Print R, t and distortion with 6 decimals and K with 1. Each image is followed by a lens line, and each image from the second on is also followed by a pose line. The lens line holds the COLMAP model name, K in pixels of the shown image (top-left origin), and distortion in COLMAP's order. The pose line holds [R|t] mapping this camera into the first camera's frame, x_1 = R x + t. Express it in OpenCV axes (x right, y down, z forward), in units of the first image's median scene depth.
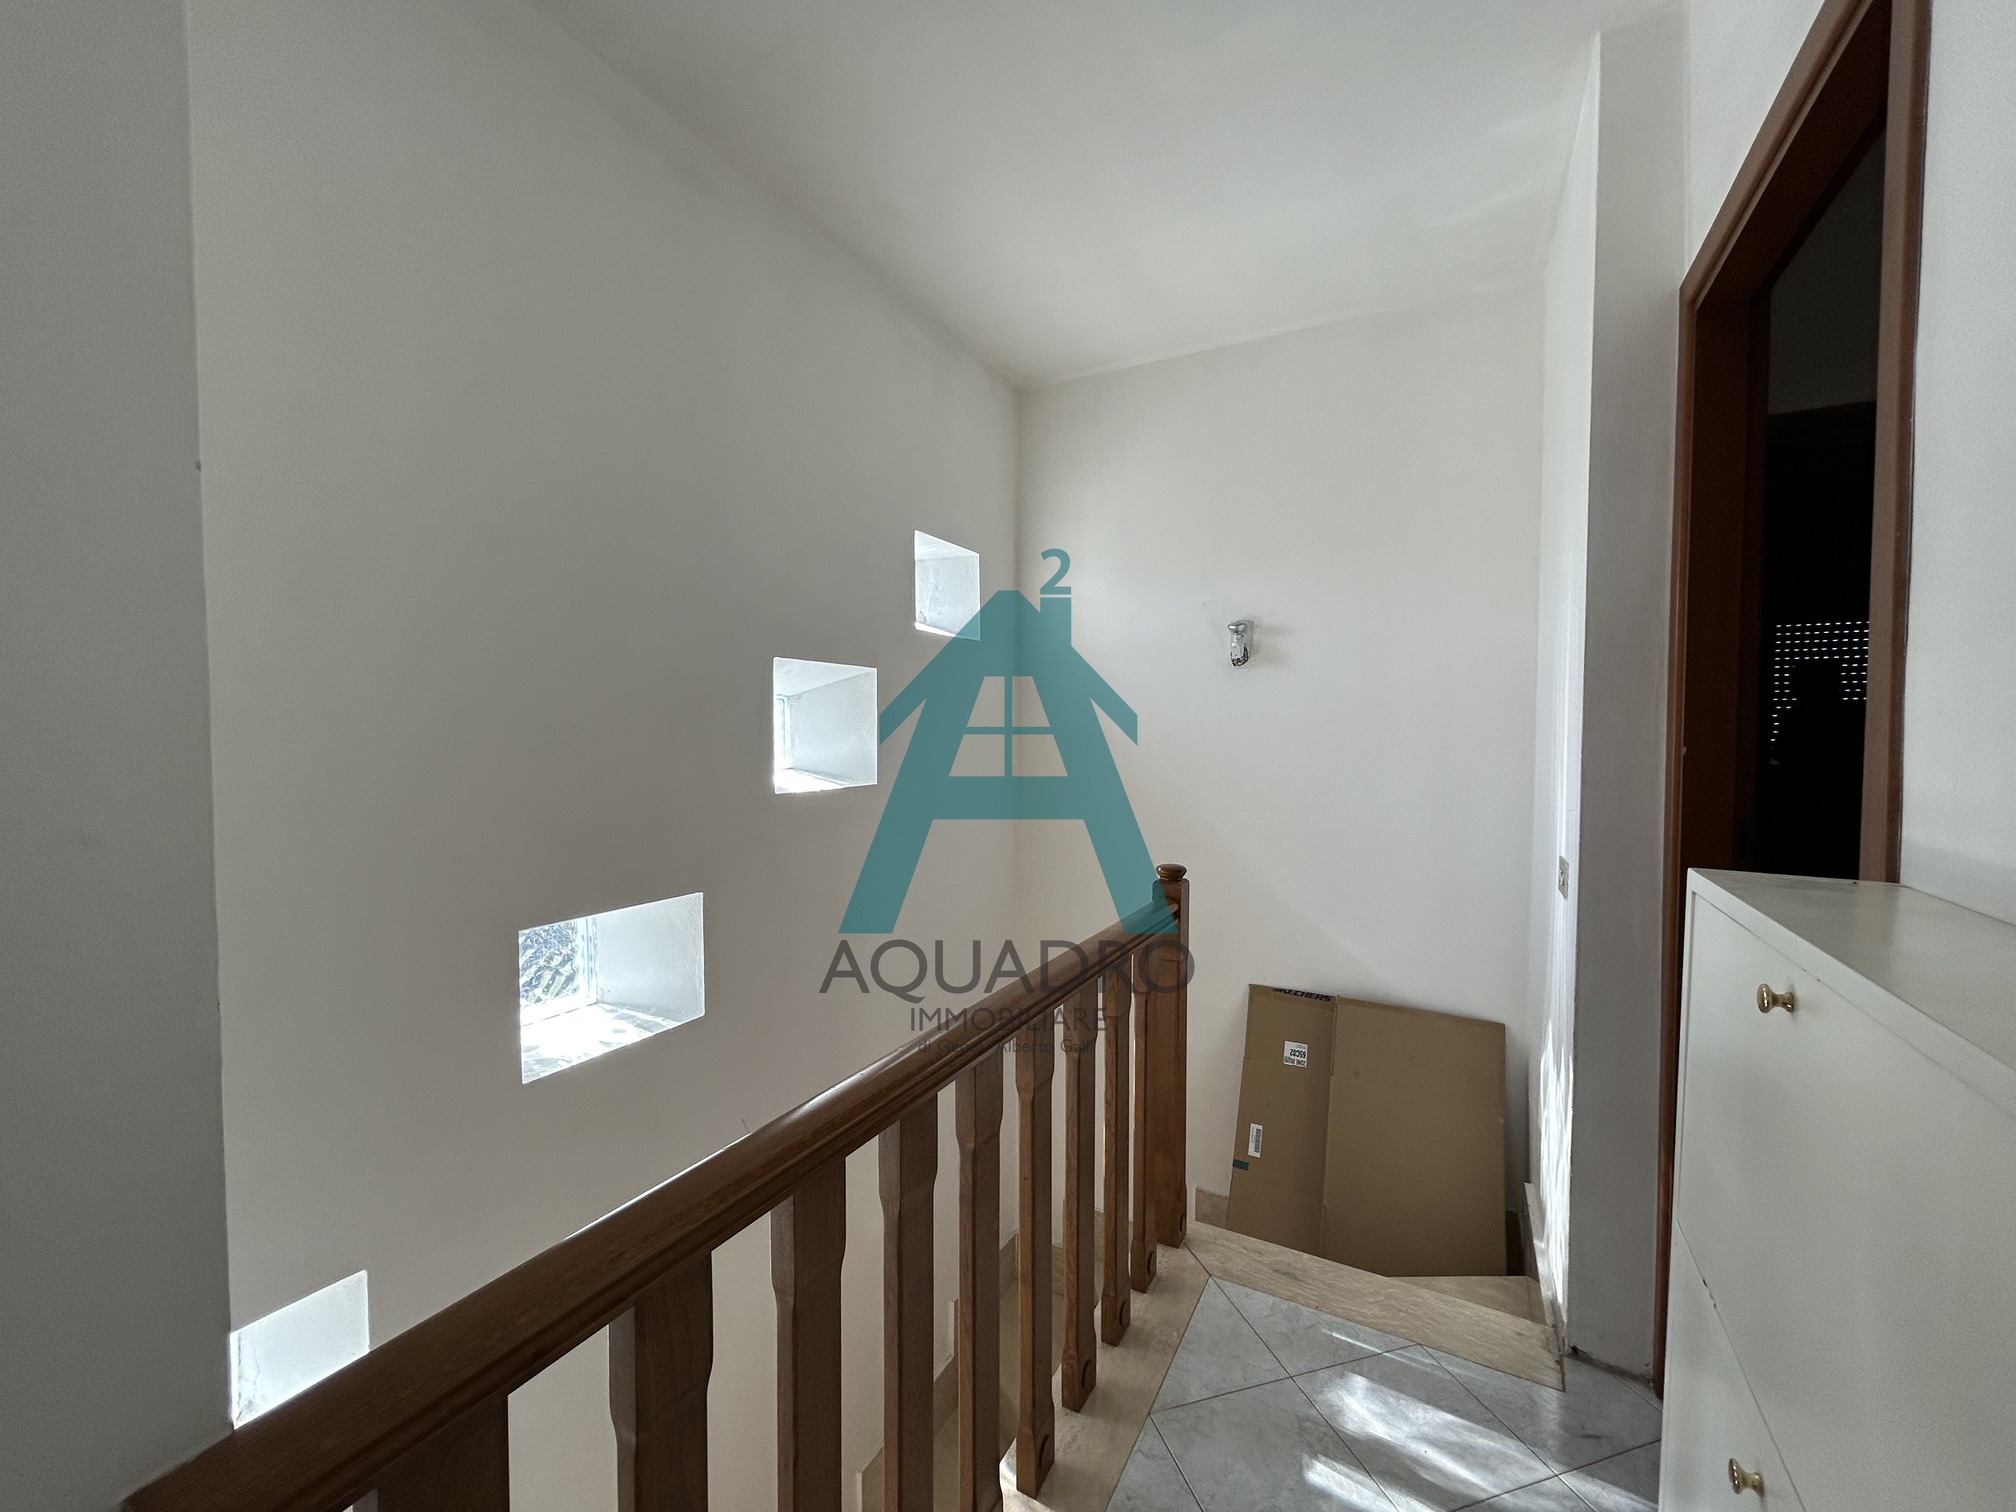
lens RADIAL K [[813.0, 0, 1011.8], [0, 813.0, 755.0], [0, 0, 1]] dist [0.002467, 0.000788]
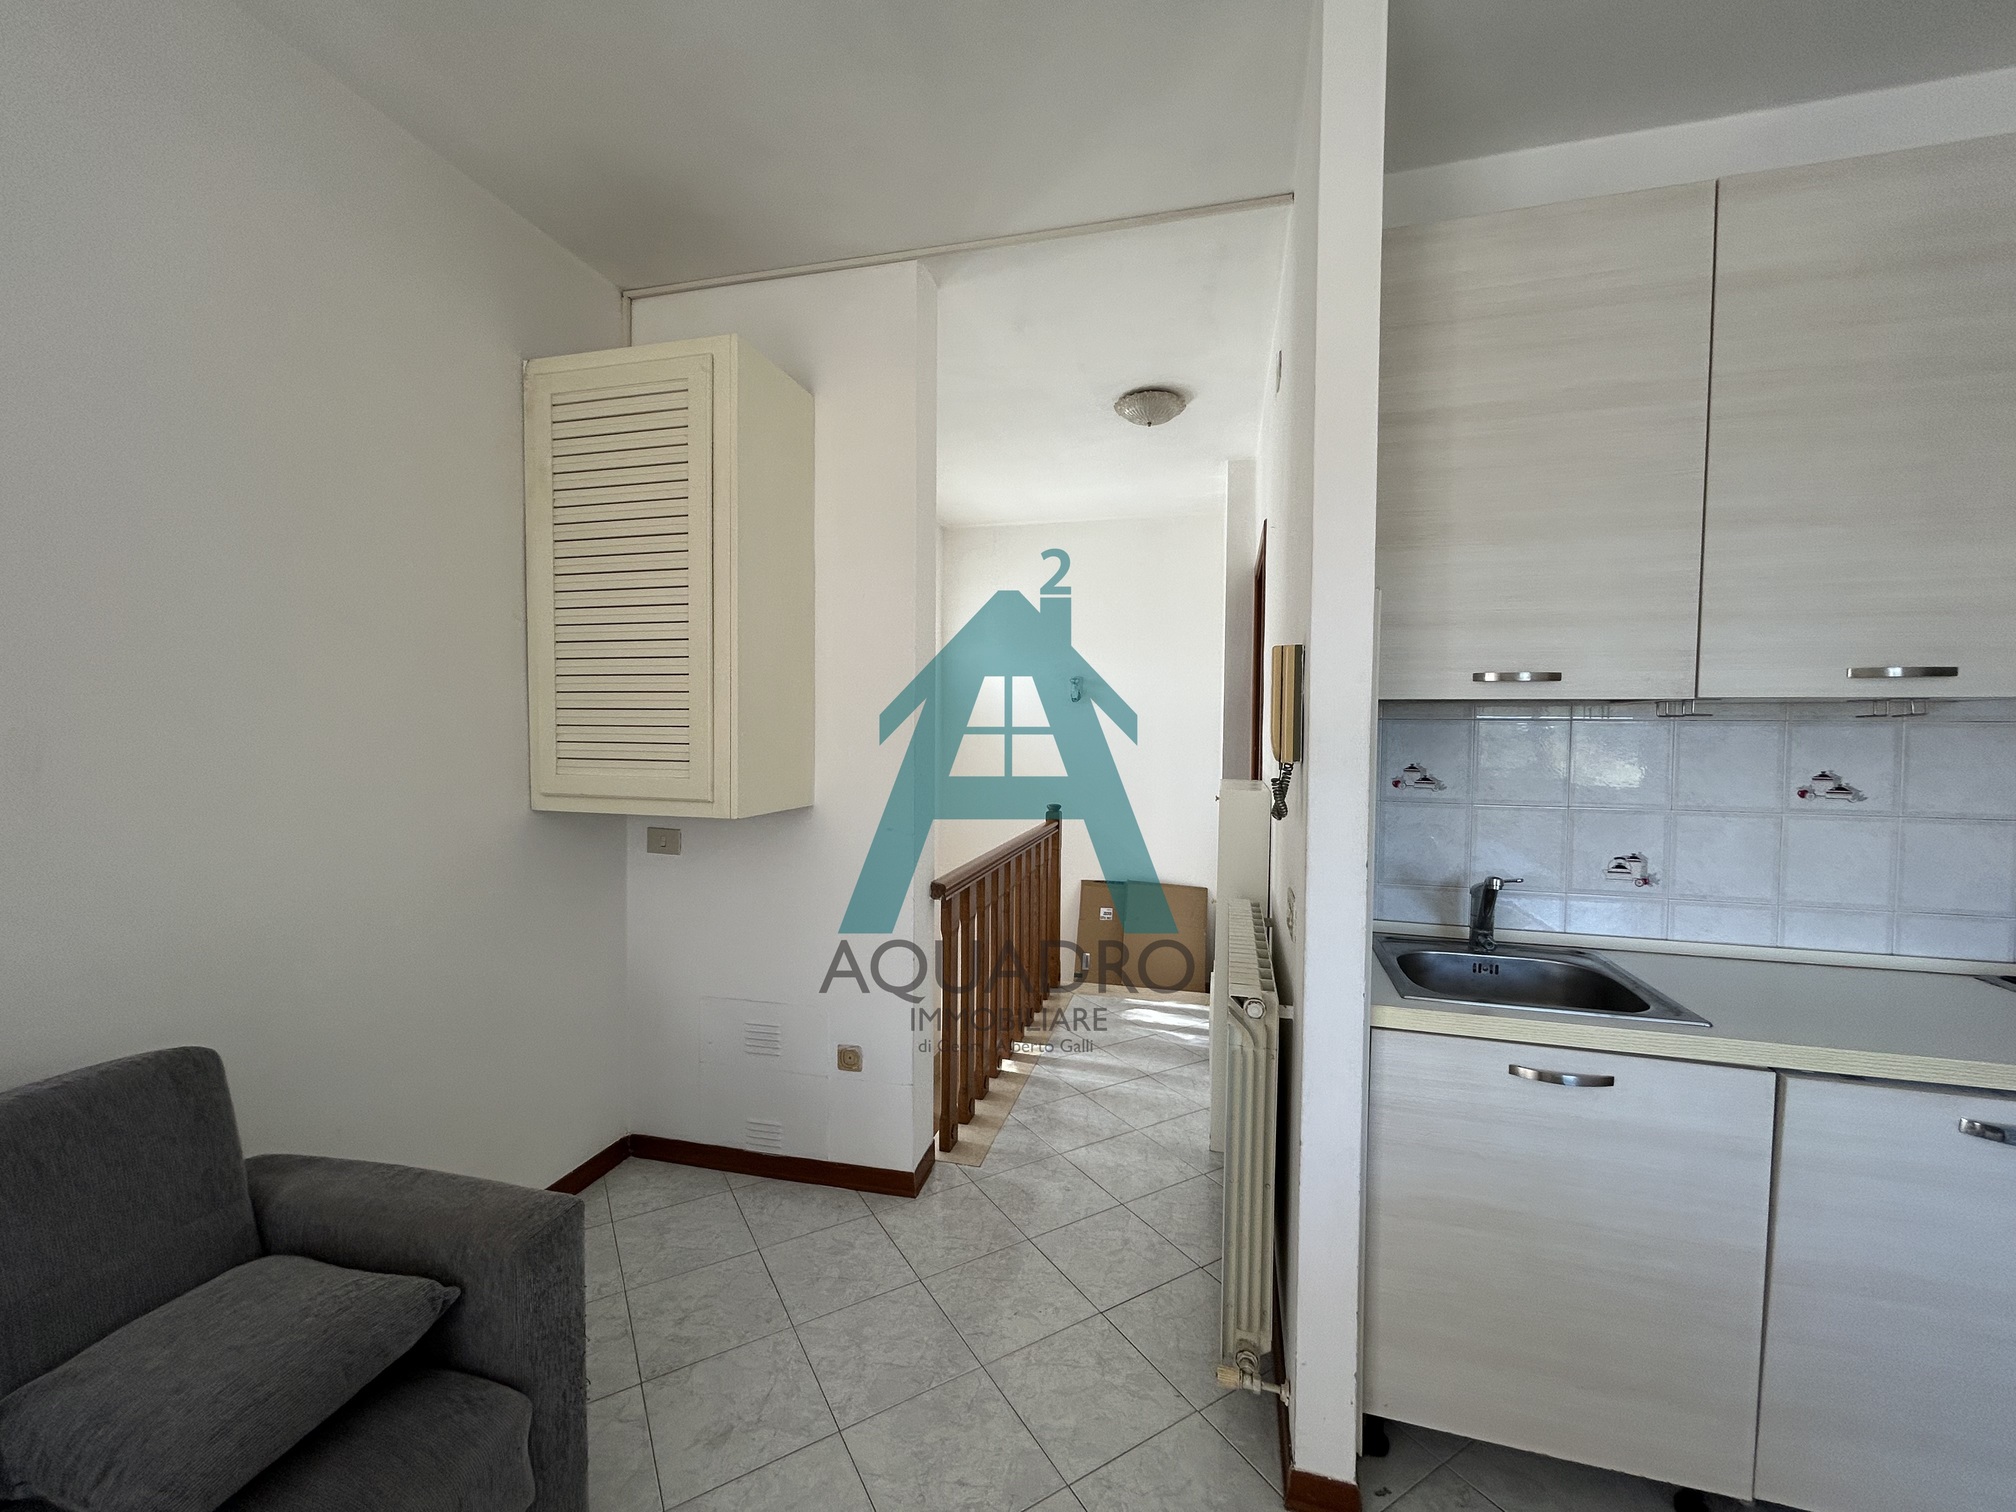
lens RADIAL K [[813.0, 0, 1005.7], [0, 813.0, 759.6], [0, 0, 1]] dist [0.002467, 0.000788]
pose [[0.969406, -0.003317, 0.245441, -0.323644], [0.002895, 0.999994, 0.002083, 0.013663], [-0.245447, -0.001309, 0.969409, -0.731062]]
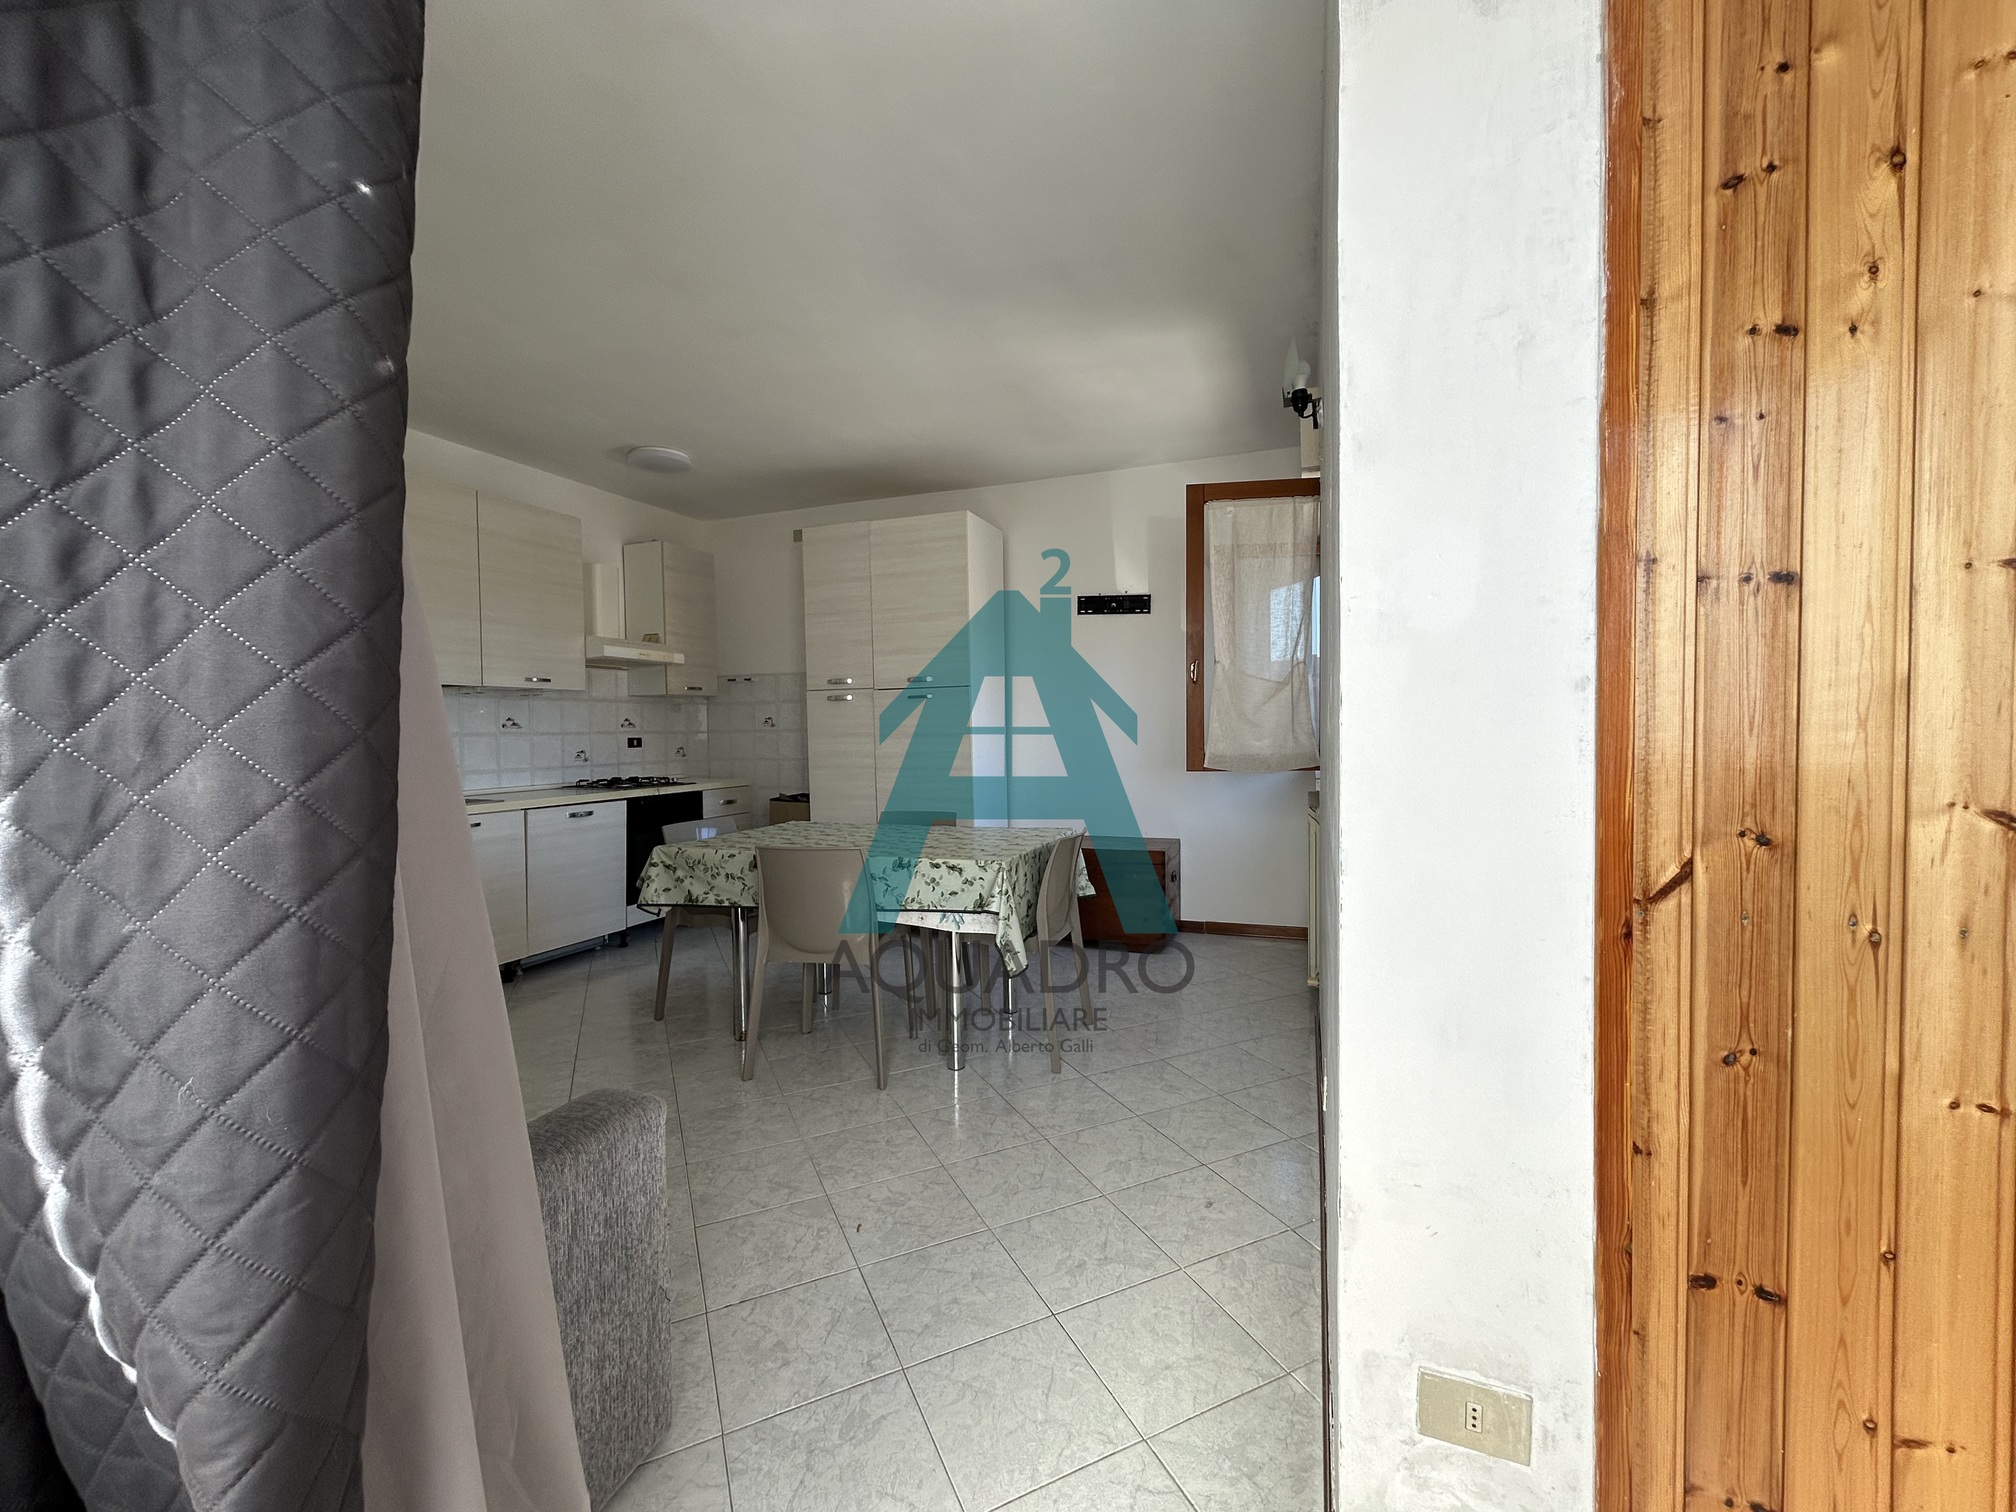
lens RADIAL K [[813.0, 0, 1009.7], [0, 813.0, 758.3], [0, 0, 1]] dist [0.002467, 0.000788]
pose [[-0.144095, -0.034674, 0.988956, -1.357847], [0.048840, 0.997919, 0.042105, 0.091946], [-0.988358, 0.054368, -0.142102, -1.041470]]
